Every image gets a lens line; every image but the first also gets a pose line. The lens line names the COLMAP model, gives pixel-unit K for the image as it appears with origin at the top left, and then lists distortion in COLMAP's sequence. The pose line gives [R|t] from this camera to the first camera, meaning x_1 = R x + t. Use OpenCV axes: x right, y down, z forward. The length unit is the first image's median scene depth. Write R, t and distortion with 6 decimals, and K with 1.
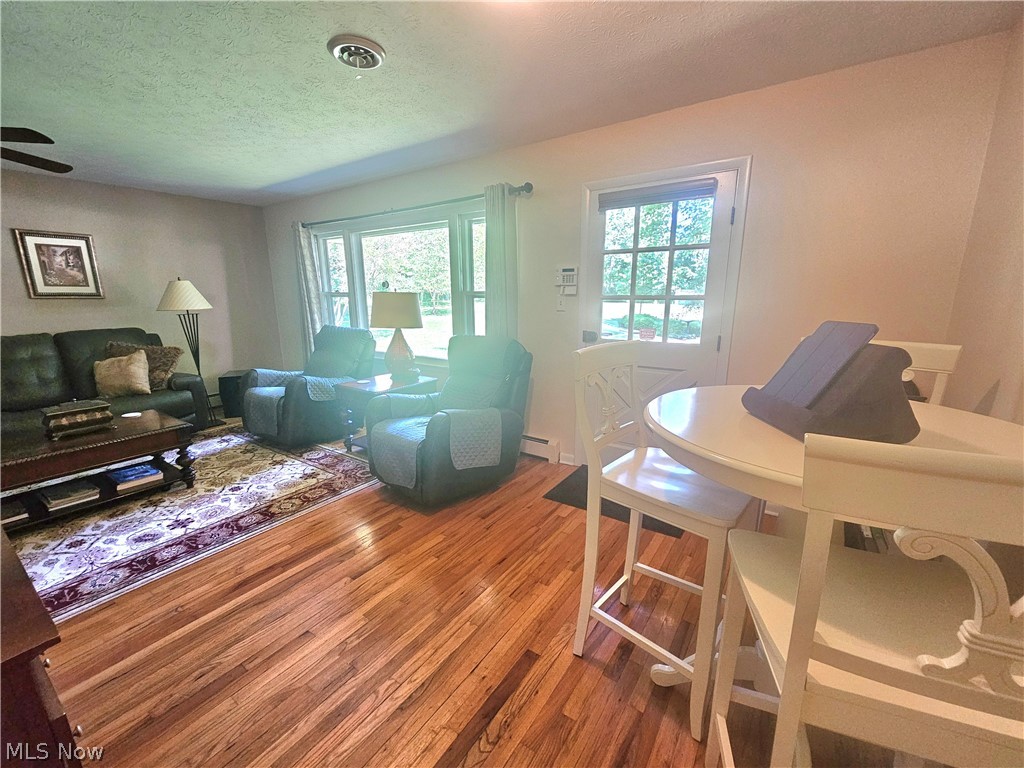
lens RADIAL K [[421.6, 0, 512.9], [0, 421.6, 387.5], [0, 0, 1]] dist [-0.000695, -0.000155]
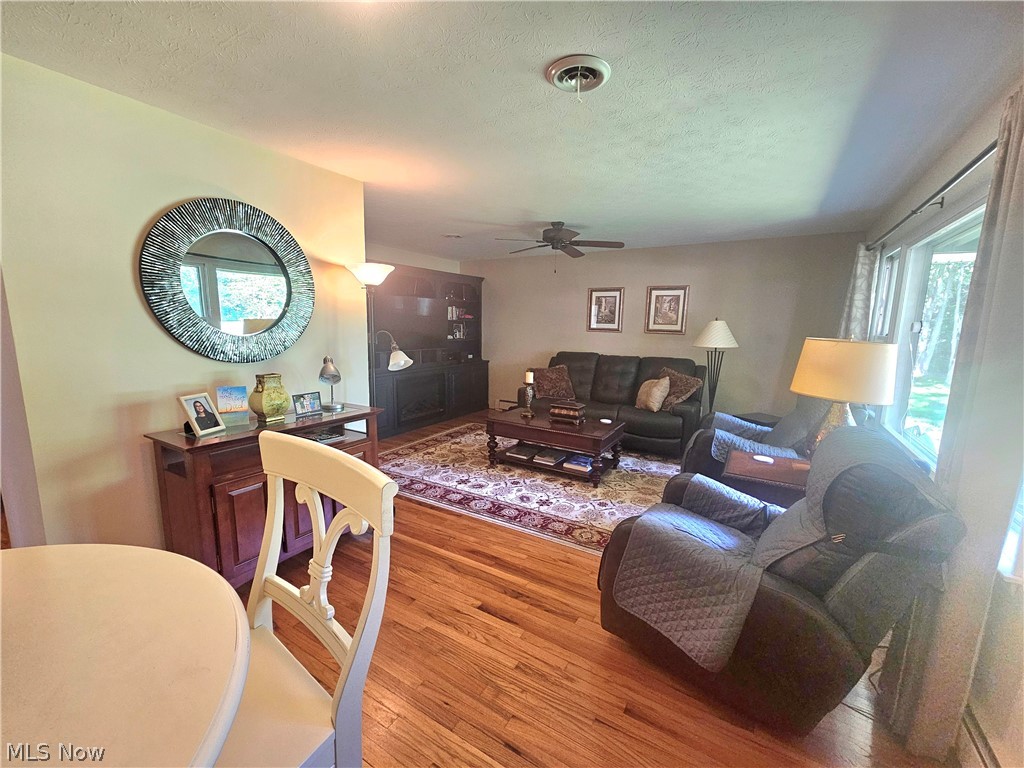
lens RADIAL K [[421.6, 0, 512.3], [0, 421.6, 388.5], [0, 0, 1]] dist [-0.000695, -0.000155]
pose [[0.055727, 0.159753, -0.985583, 0.432838], [-0.238191, 0.960743, 0.142259, -0.177293], [0.969618, 0.226829, 0.091591, 0.665469]]
